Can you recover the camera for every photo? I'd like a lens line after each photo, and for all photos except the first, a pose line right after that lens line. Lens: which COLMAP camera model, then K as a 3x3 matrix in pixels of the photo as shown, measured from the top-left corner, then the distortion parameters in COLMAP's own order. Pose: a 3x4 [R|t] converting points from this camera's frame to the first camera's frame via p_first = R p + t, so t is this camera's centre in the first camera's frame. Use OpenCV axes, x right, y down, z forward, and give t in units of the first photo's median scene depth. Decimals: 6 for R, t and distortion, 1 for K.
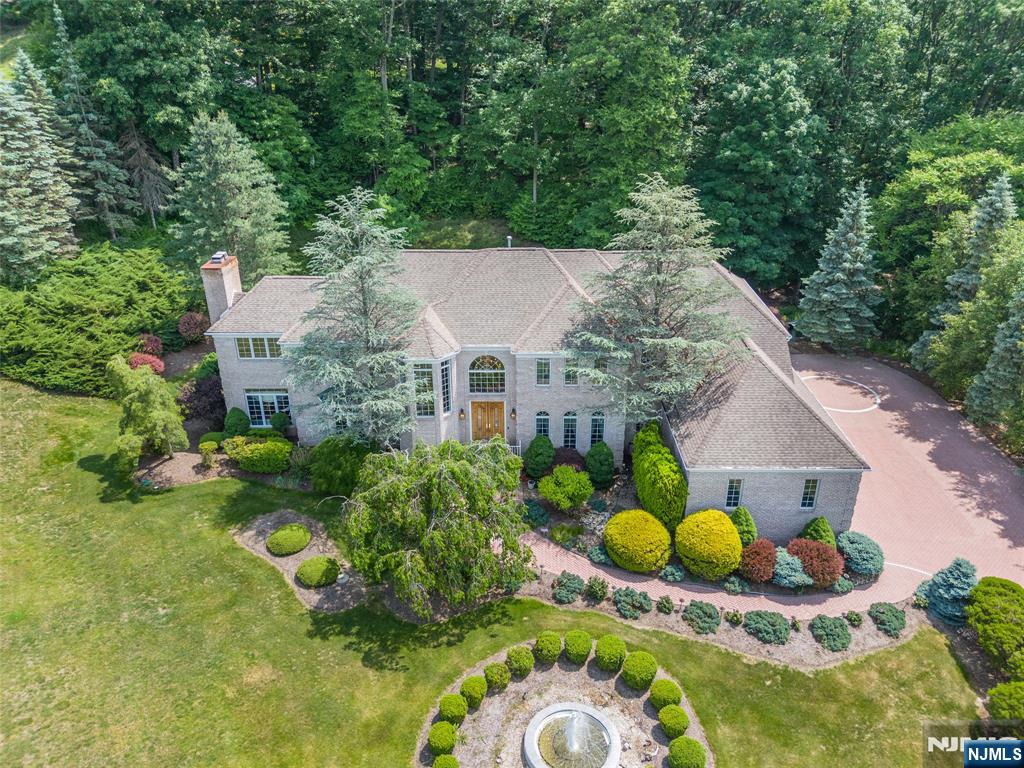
lens RADIAL K [[753.0, 0, 512.0], [0, 753.0, 384.0], [0, 0, 1]] dist [0.091868, -0.110878]
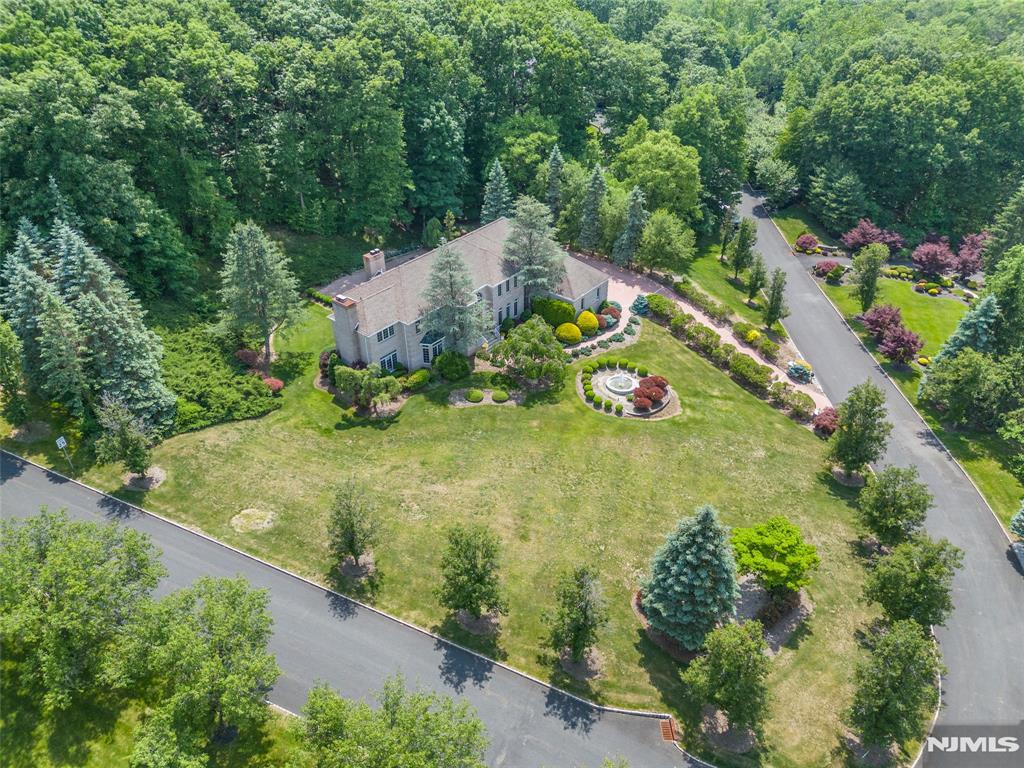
lens RADIAL K [[753.0, 0, 512.0], [0, 753.0, 384.0], [0, 0, 1]] dist [0.091868, -0.110878]
pose [[0.625078, -0.438661, 0.645643, -1.510895], [0.339722, 0.897588, 0.280936, -0.383368], [-0.702757, 0.043732, 0.710085, -0.618808]]
